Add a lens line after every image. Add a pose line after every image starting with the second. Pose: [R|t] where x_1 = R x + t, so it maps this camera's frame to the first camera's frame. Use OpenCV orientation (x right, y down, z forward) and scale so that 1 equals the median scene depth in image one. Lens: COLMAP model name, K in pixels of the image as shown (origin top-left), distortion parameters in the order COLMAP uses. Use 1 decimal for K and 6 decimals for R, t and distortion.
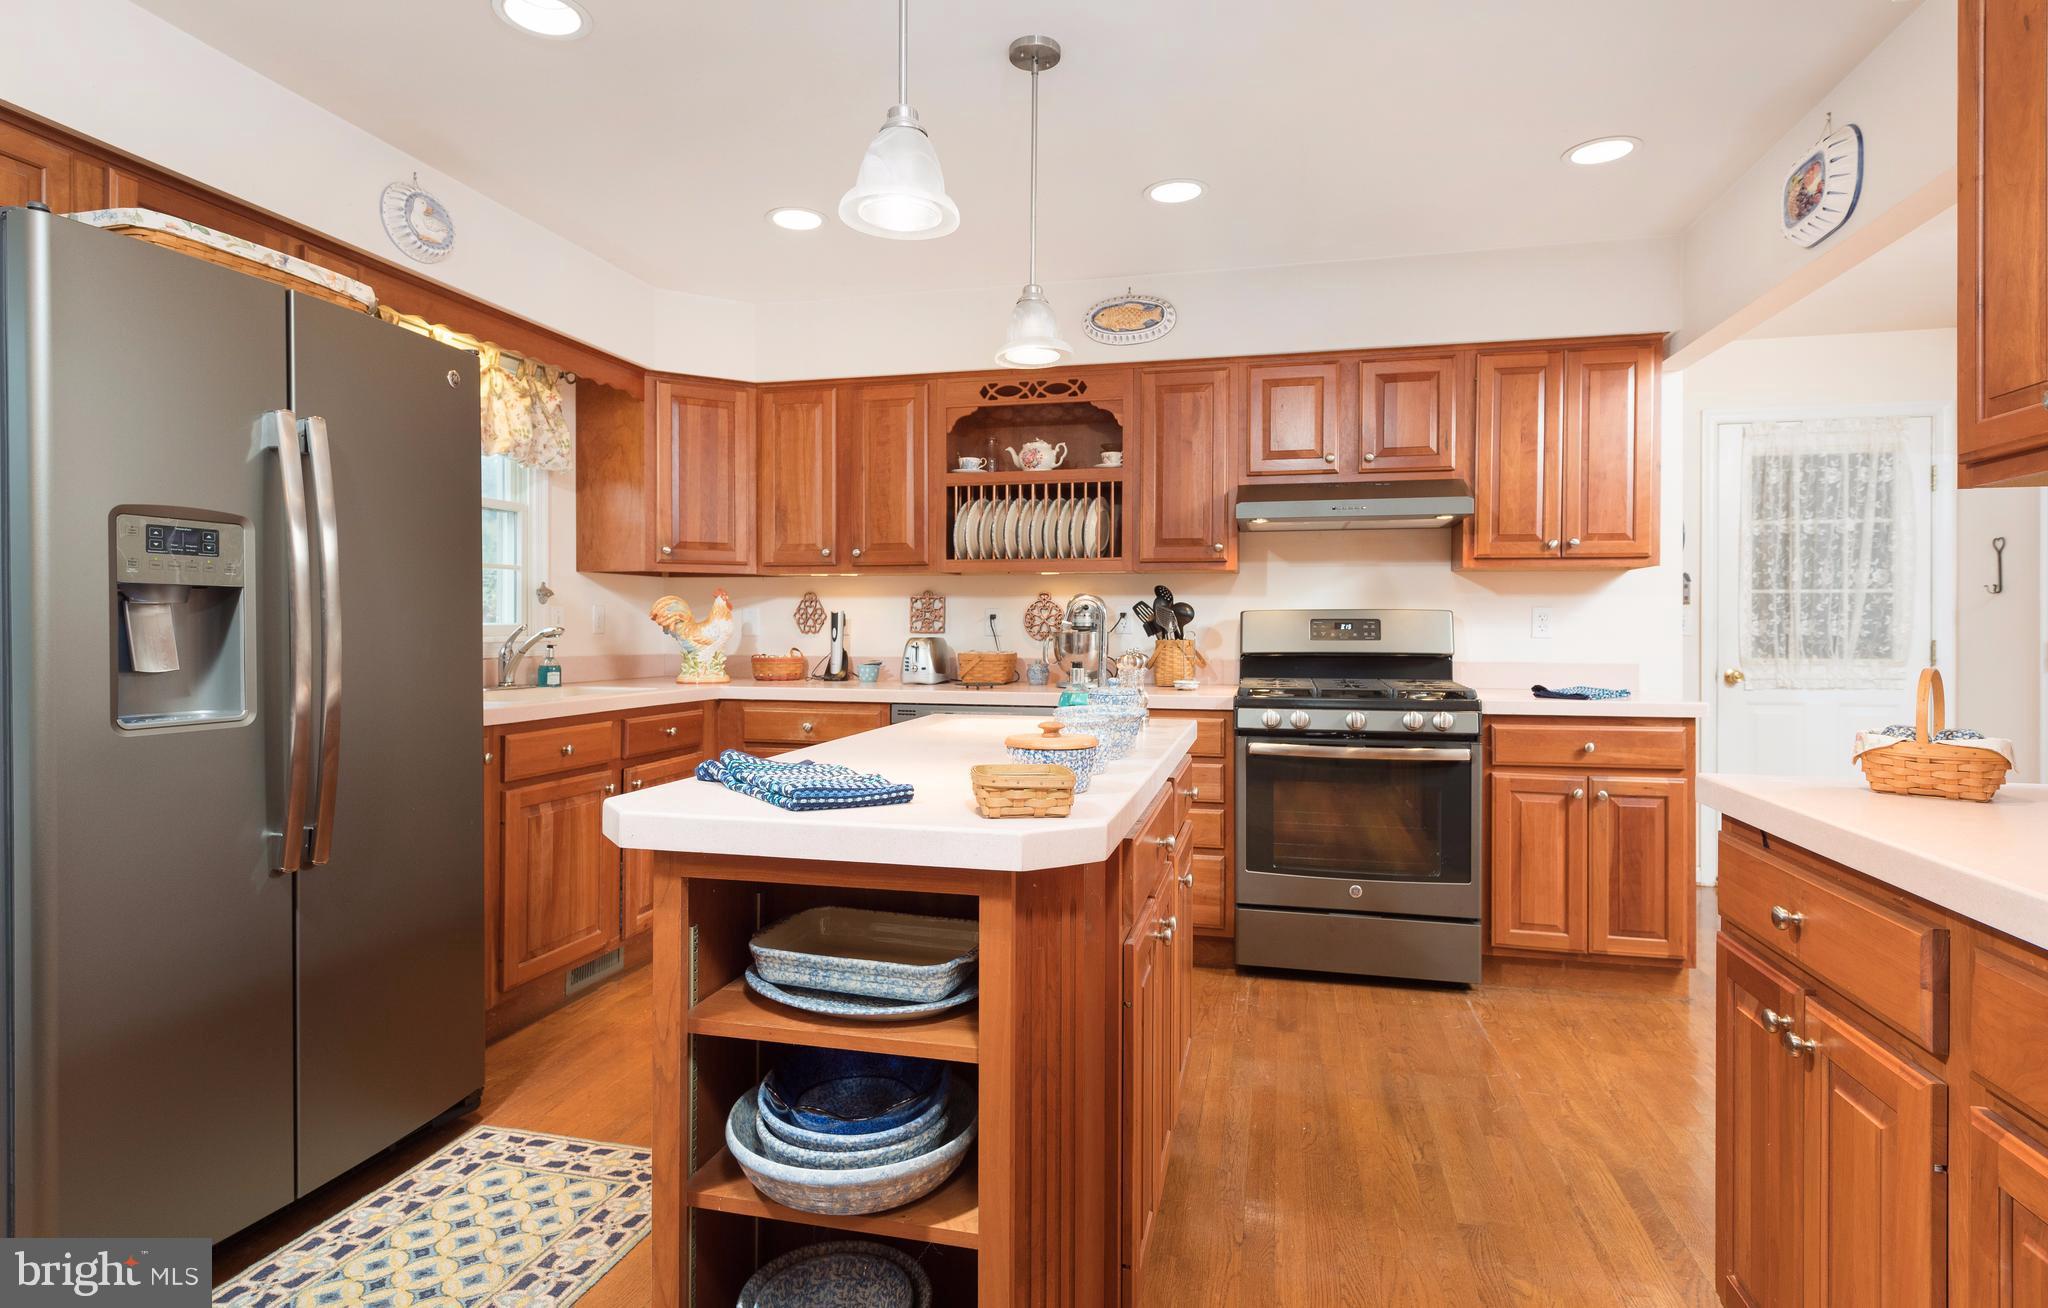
lens RADIAL K [[1039.3, 0, 1030.8], [0, 1039.3, 639.3], [0, 0, 1]] dist [0.003771, 0.000864]
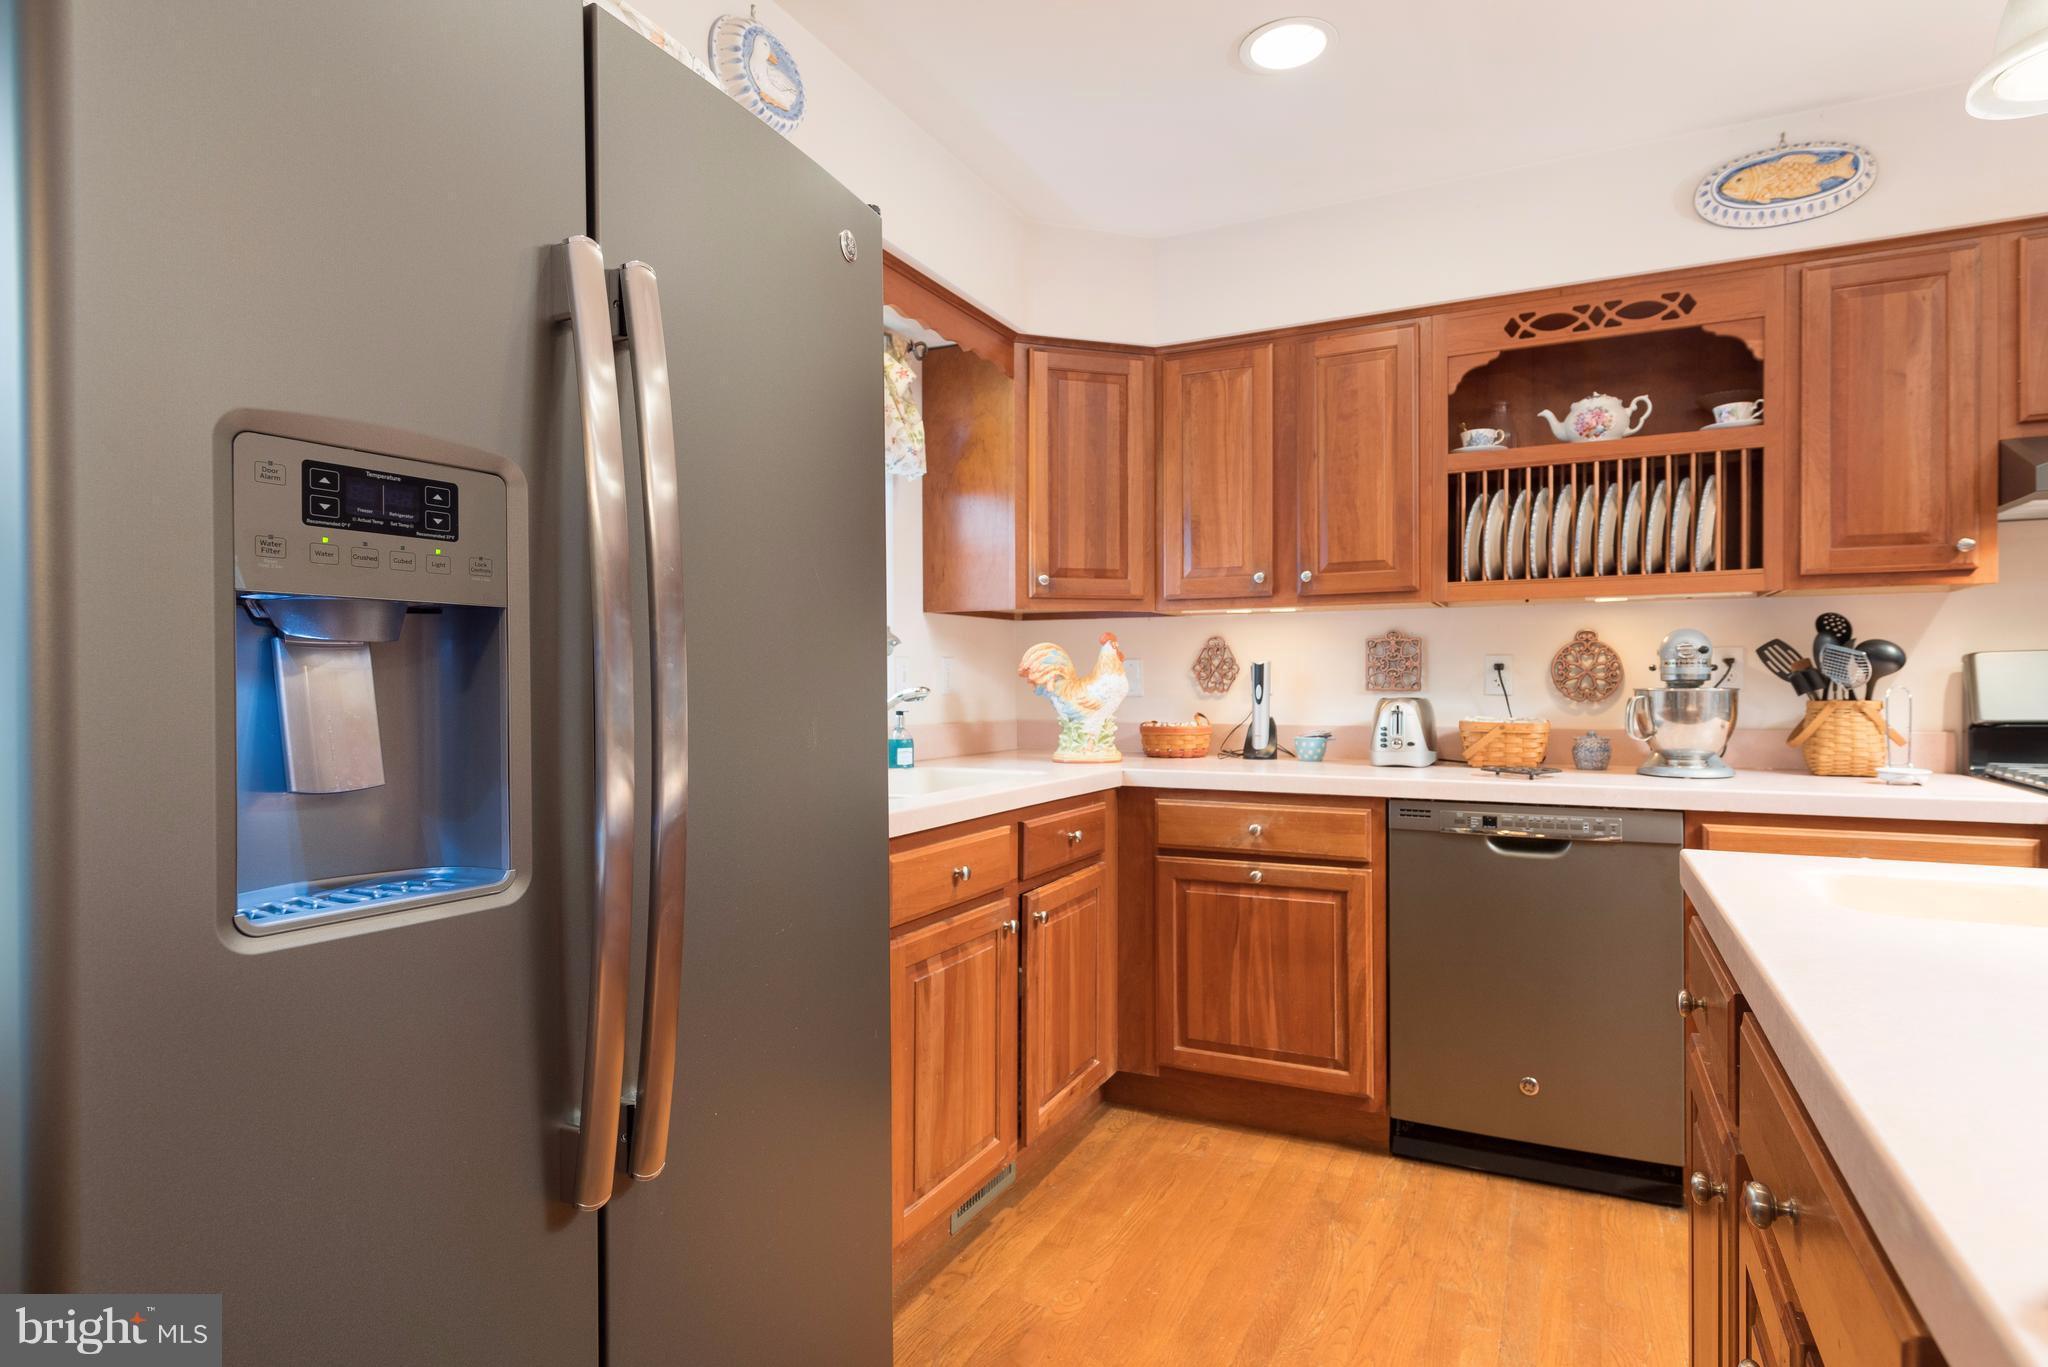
lens RADIAL K [[1071.2, 0, 1036.9], [0, 1071.2, 689.1], [0, 0, 1]] dist [0.000709, -0.000279]
pose [[0.976020, -0.006012, -0.217599, -0.197770], [0.004719, 0.999968, -0.006458, -0.004566], [0.217631, 0.005277, 0.976017, 0.275257]]
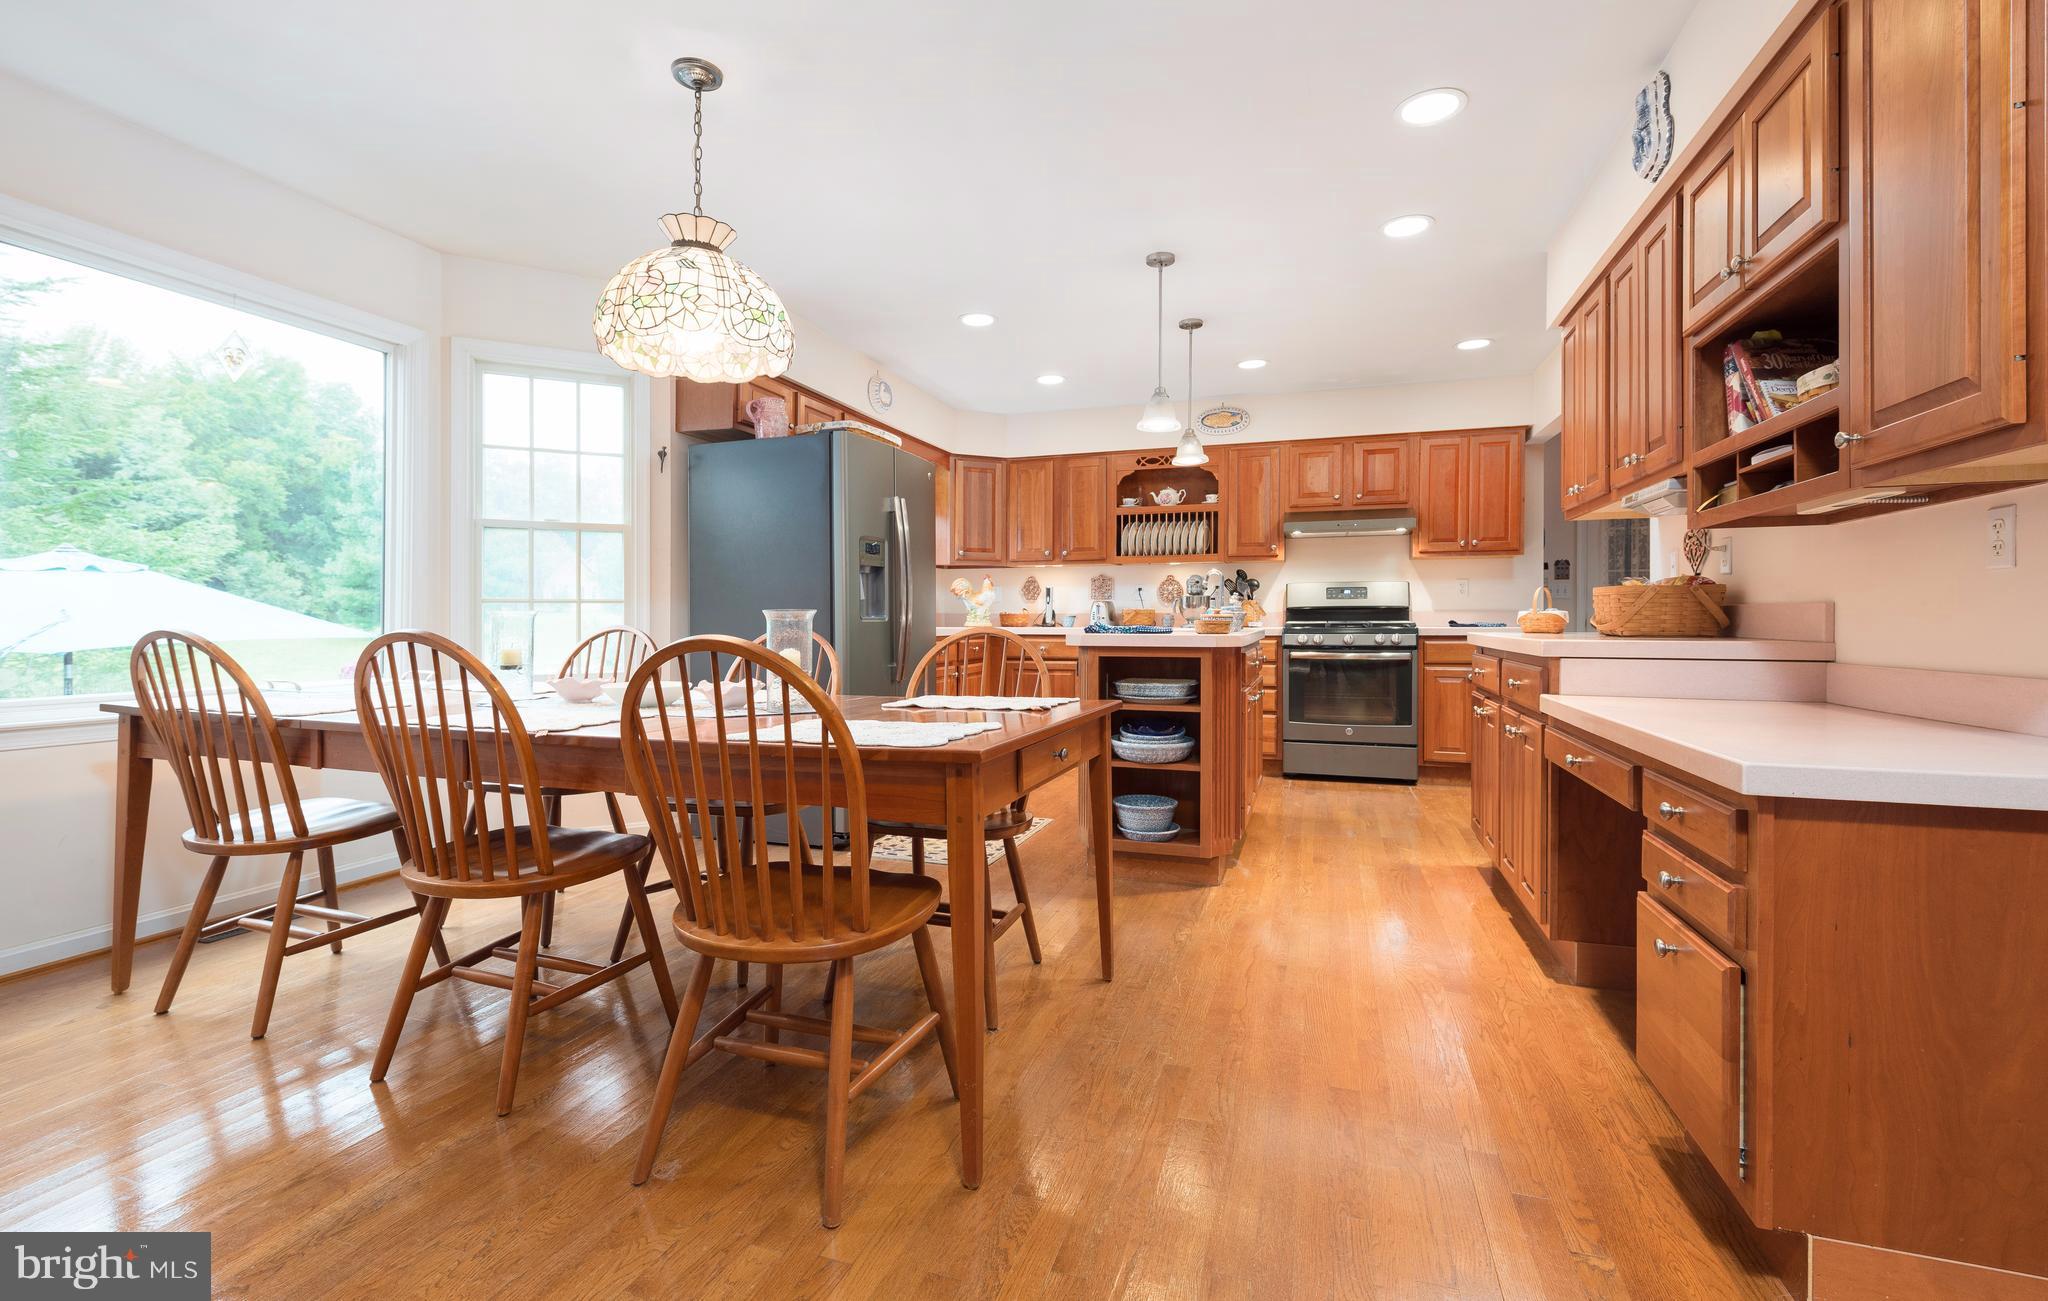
lens RADIAL K [[865.3, 0, 1021.1], [0, 865.3, 640.0], [0, 0, 1]] dist [-0.003039, -0.000017]
pose [[0.995456, -0.001362, -0.095210, -0.106581], [0.002326, 0.999947, 0.010024, 0.053183], [0.095192, -0.010200, 0.995407, -0.508825]]
